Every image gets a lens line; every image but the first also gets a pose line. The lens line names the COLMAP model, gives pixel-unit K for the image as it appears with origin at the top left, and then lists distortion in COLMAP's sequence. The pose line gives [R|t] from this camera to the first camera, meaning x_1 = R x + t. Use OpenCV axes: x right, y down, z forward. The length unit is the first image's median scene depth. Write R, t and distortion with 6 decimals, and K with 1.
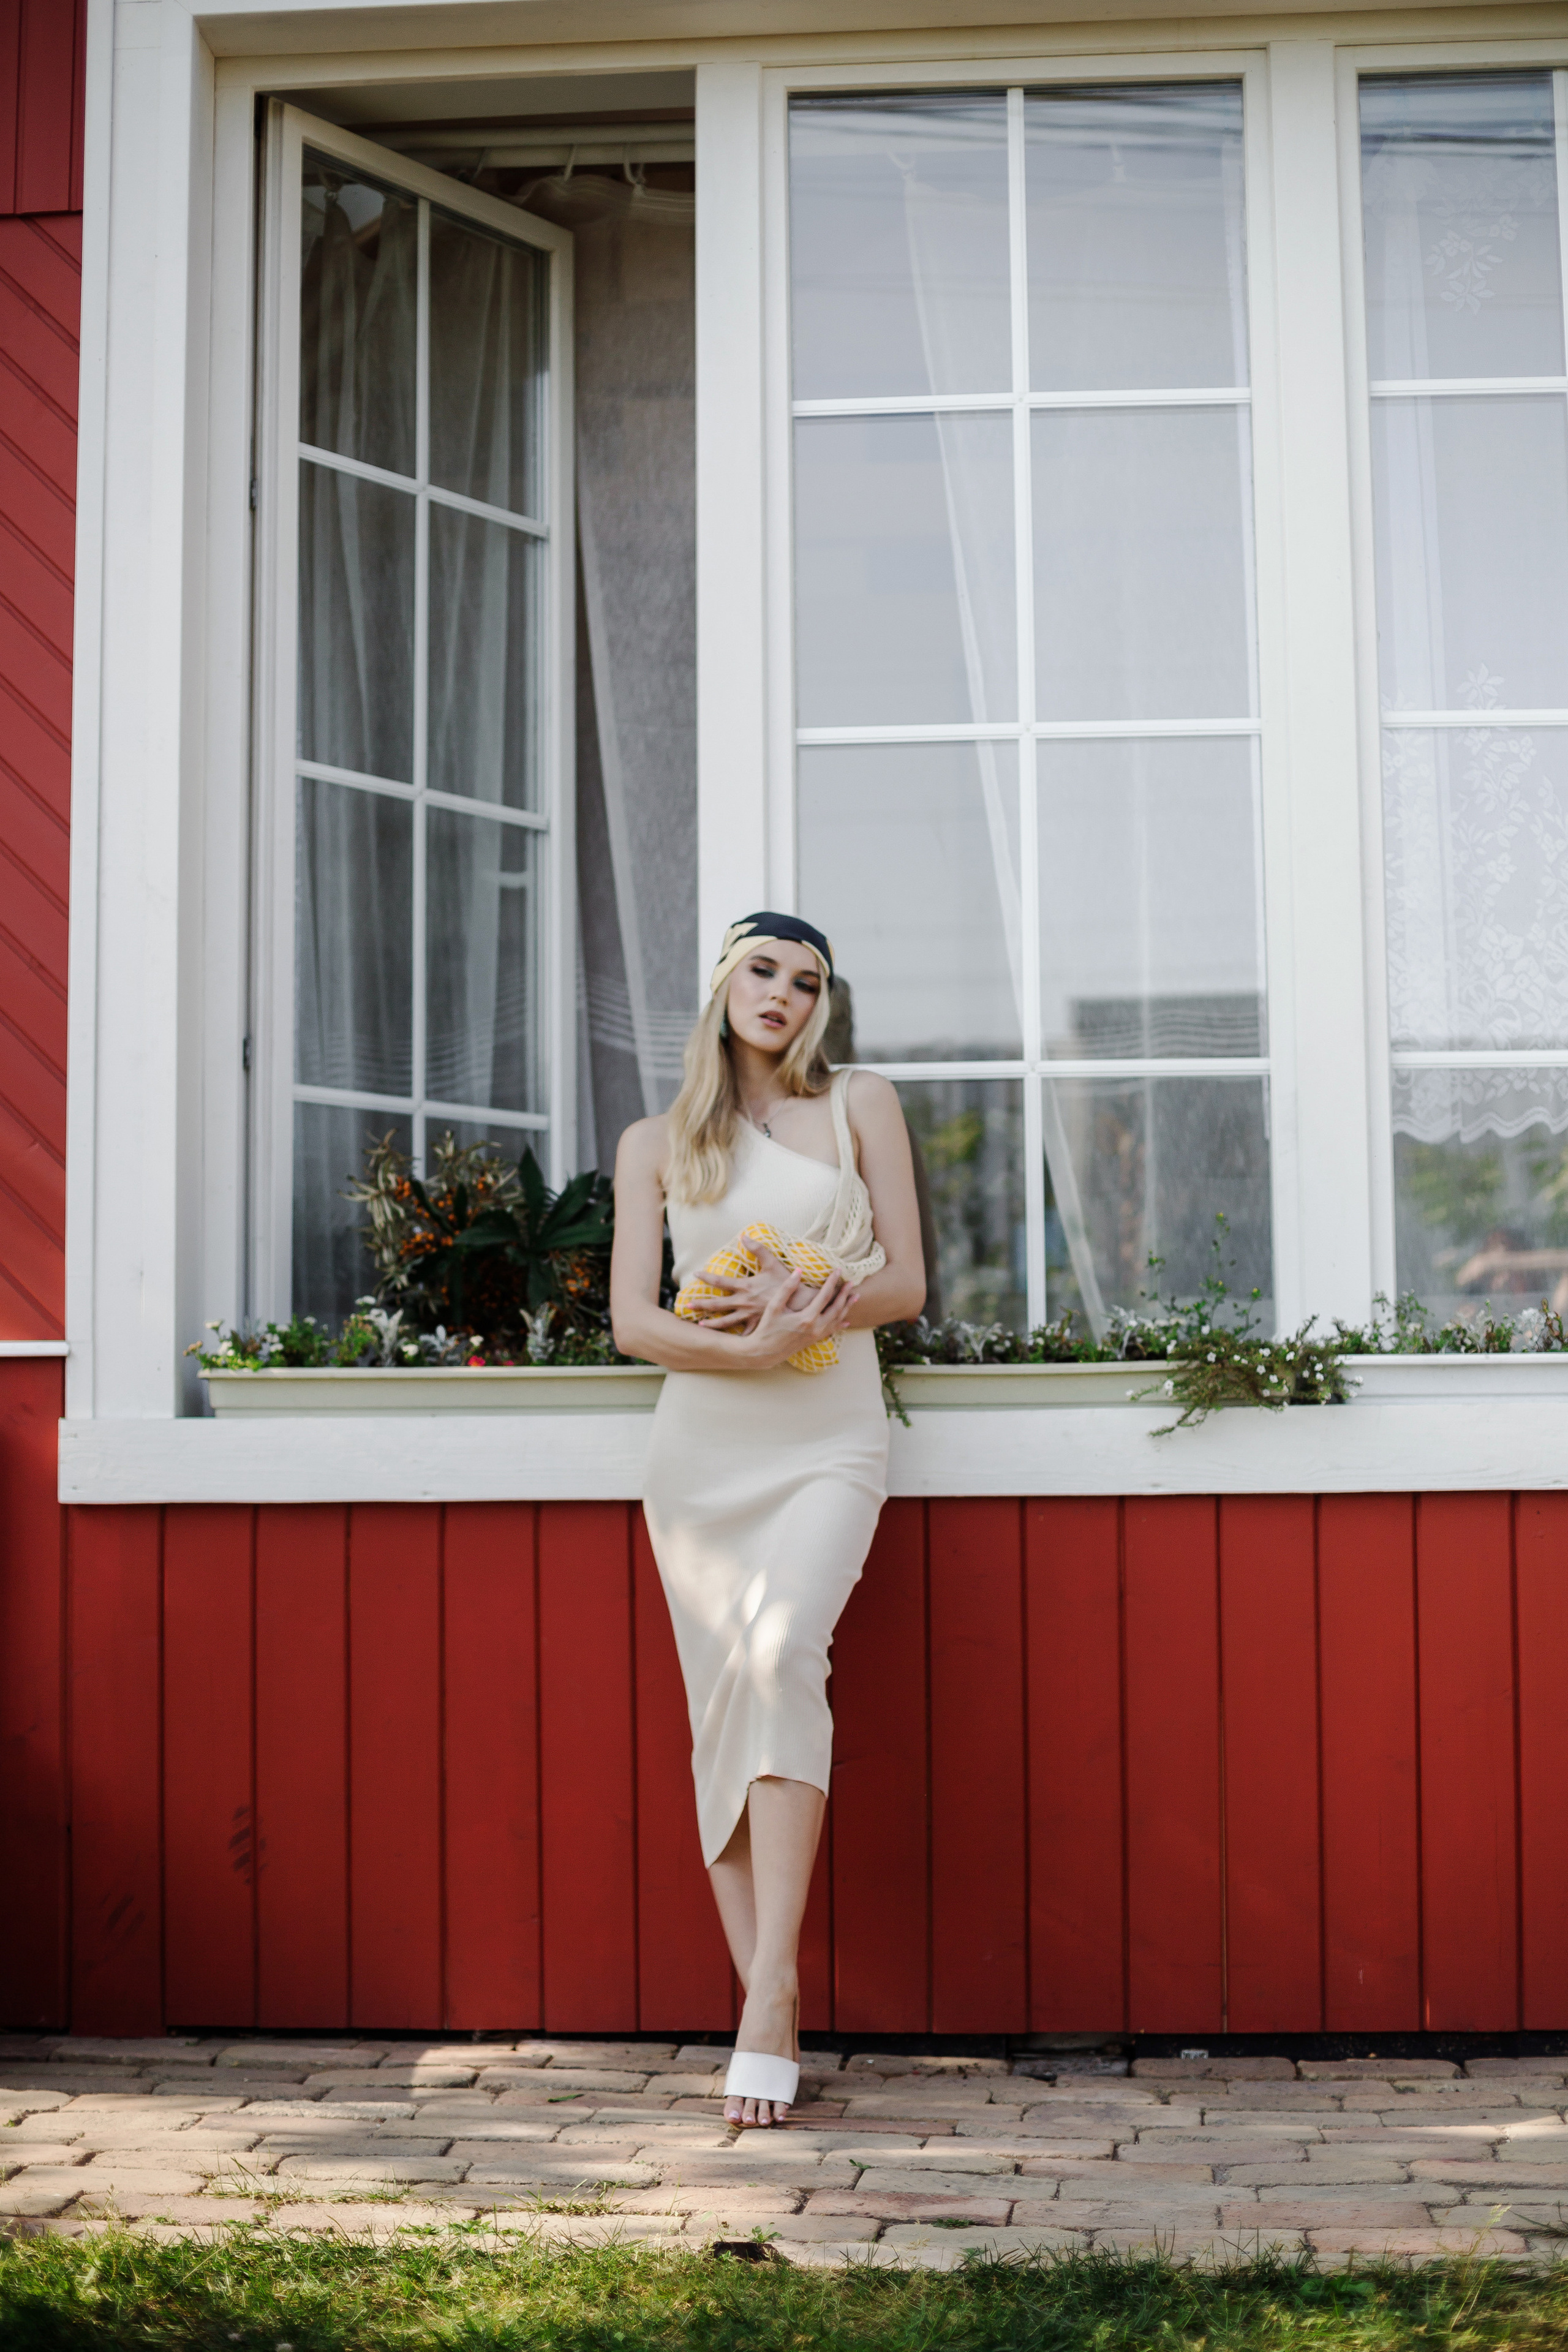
lens RADIAL K [[3466.4, 0, 789.1], [0, 3466.4, 1179.2], [0, 0, 1]] dist [-0.094994, 0.000000]
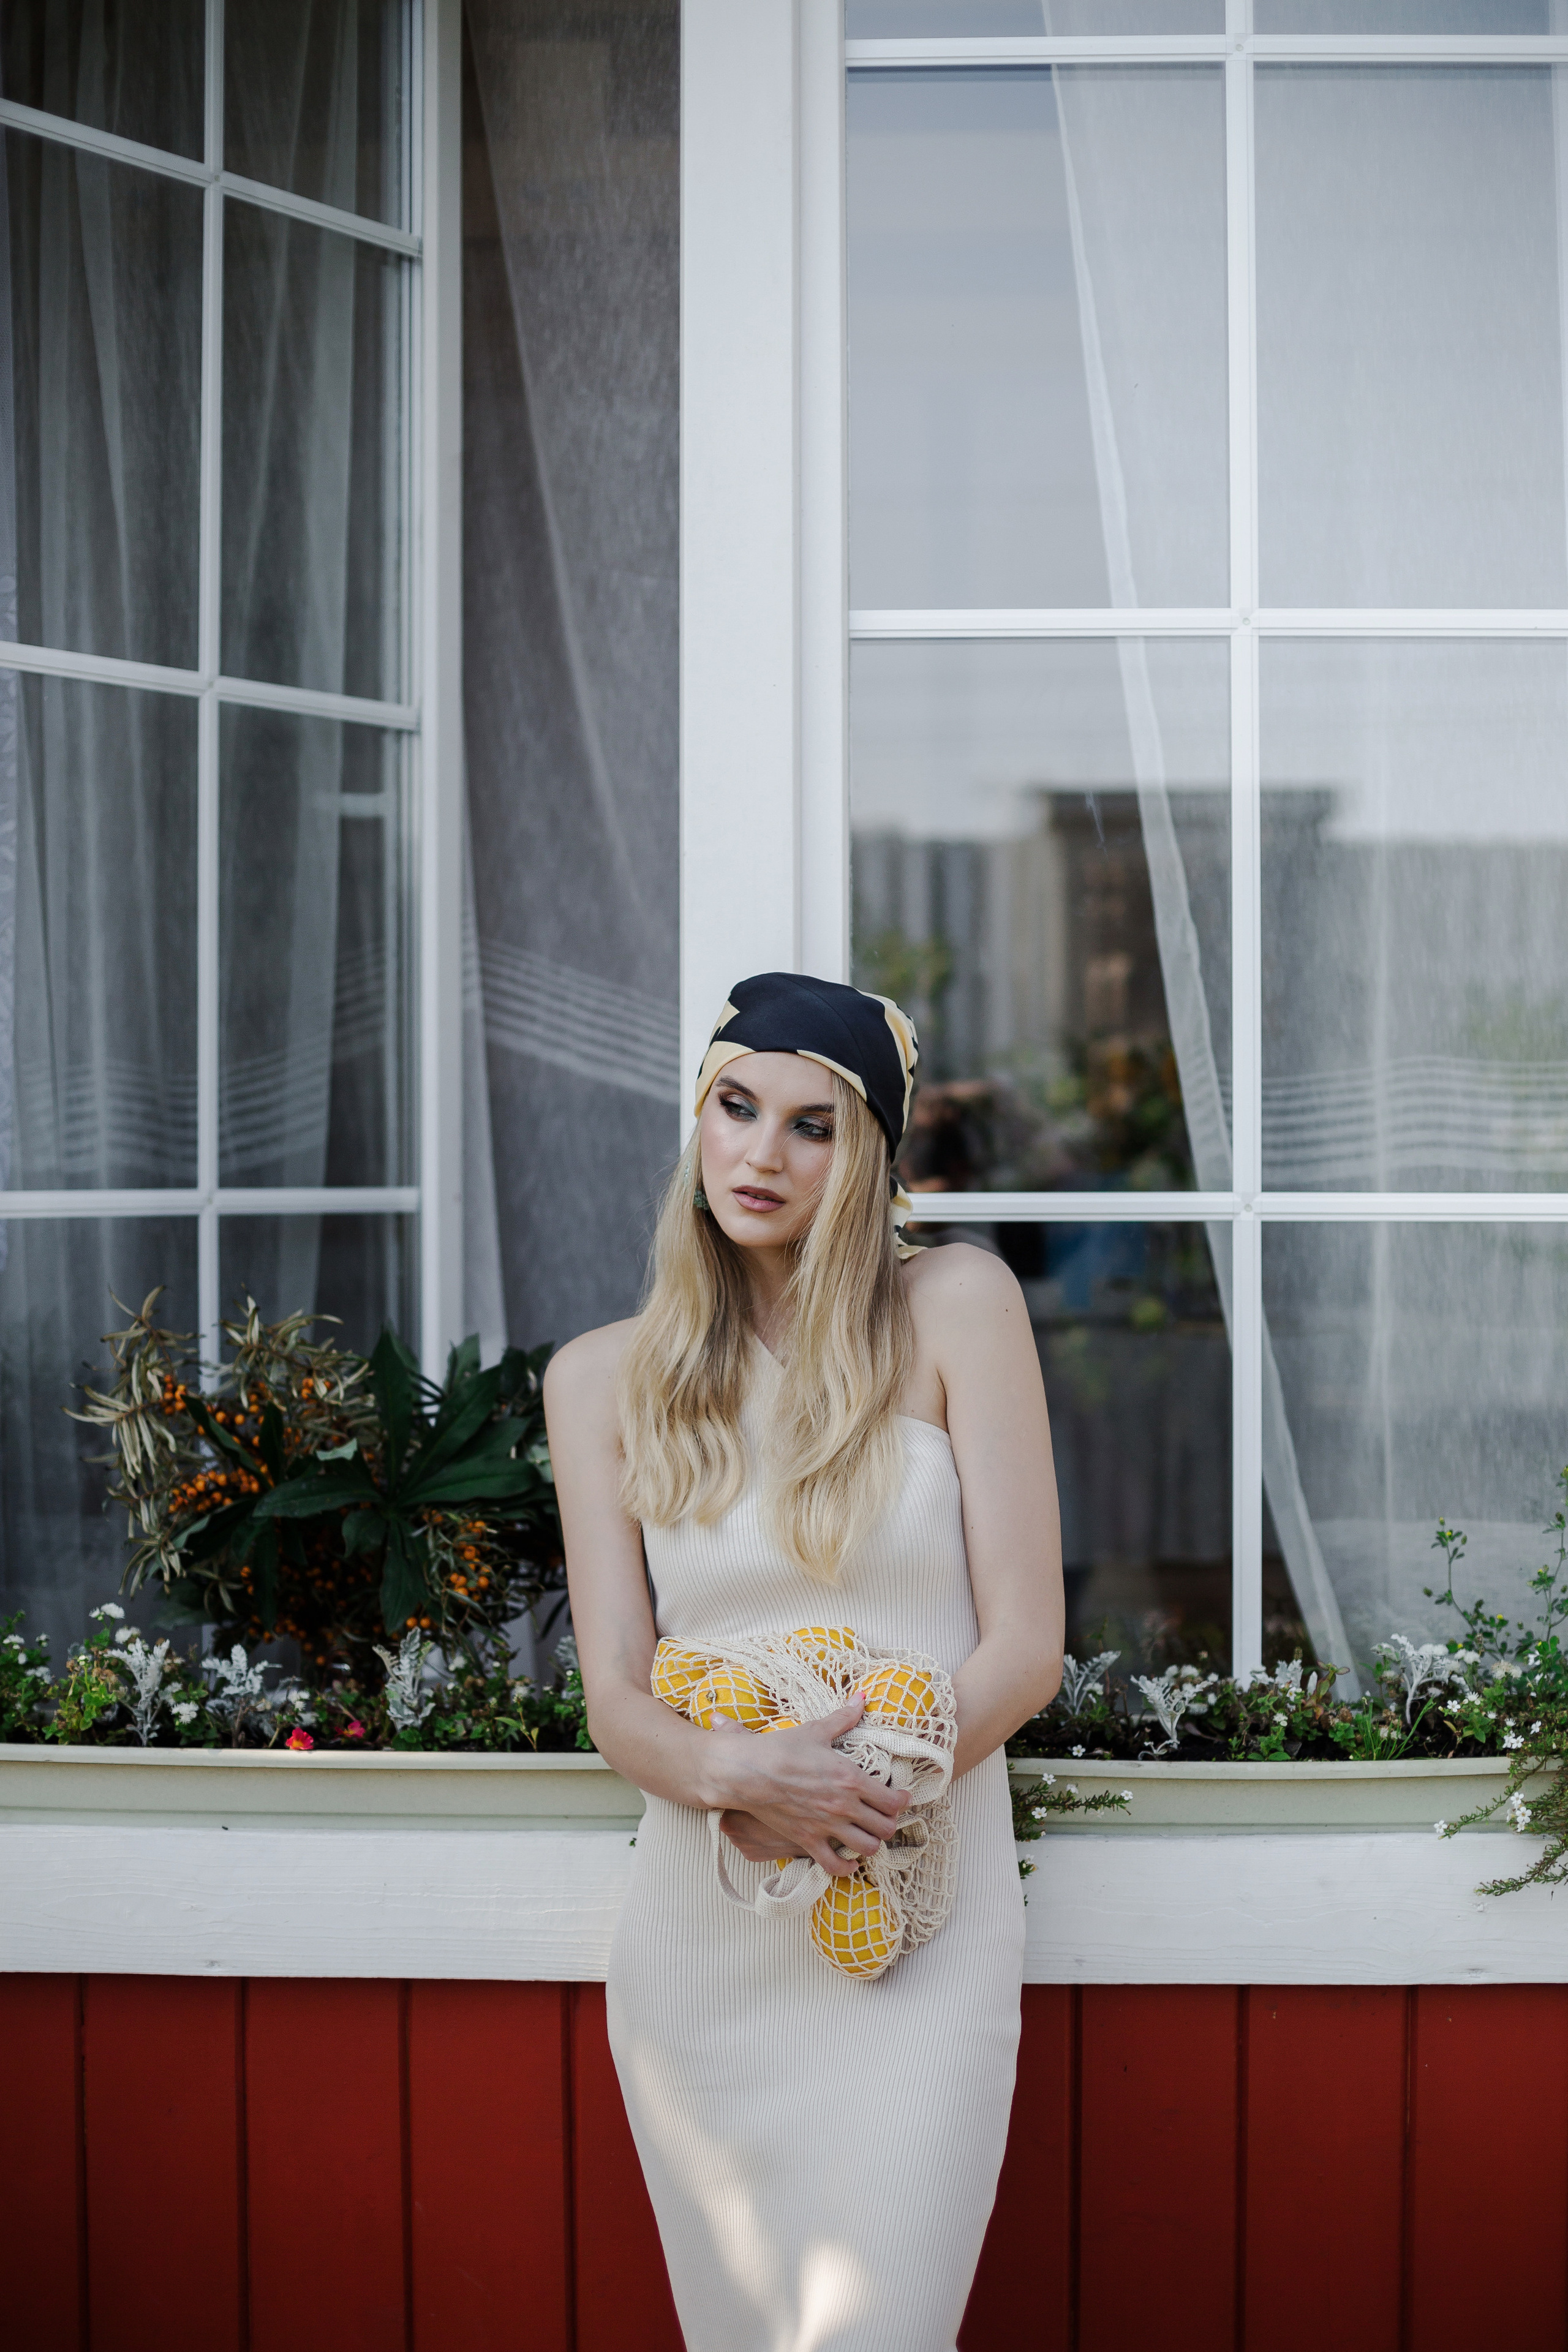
lens RADIAL K [[3466.4, 0, 766.2], [0, 3466.4, 1175.0], [0, 0, 1]] dist [-0.094994, 0.000000]
pose [[0.999285, 0.007761, 0.037010, -0.031622], [-0.011197, 0.995550, 0.093565, -0.087049], [-0.036120, -0.093912, 0.994925, 0.398180]]
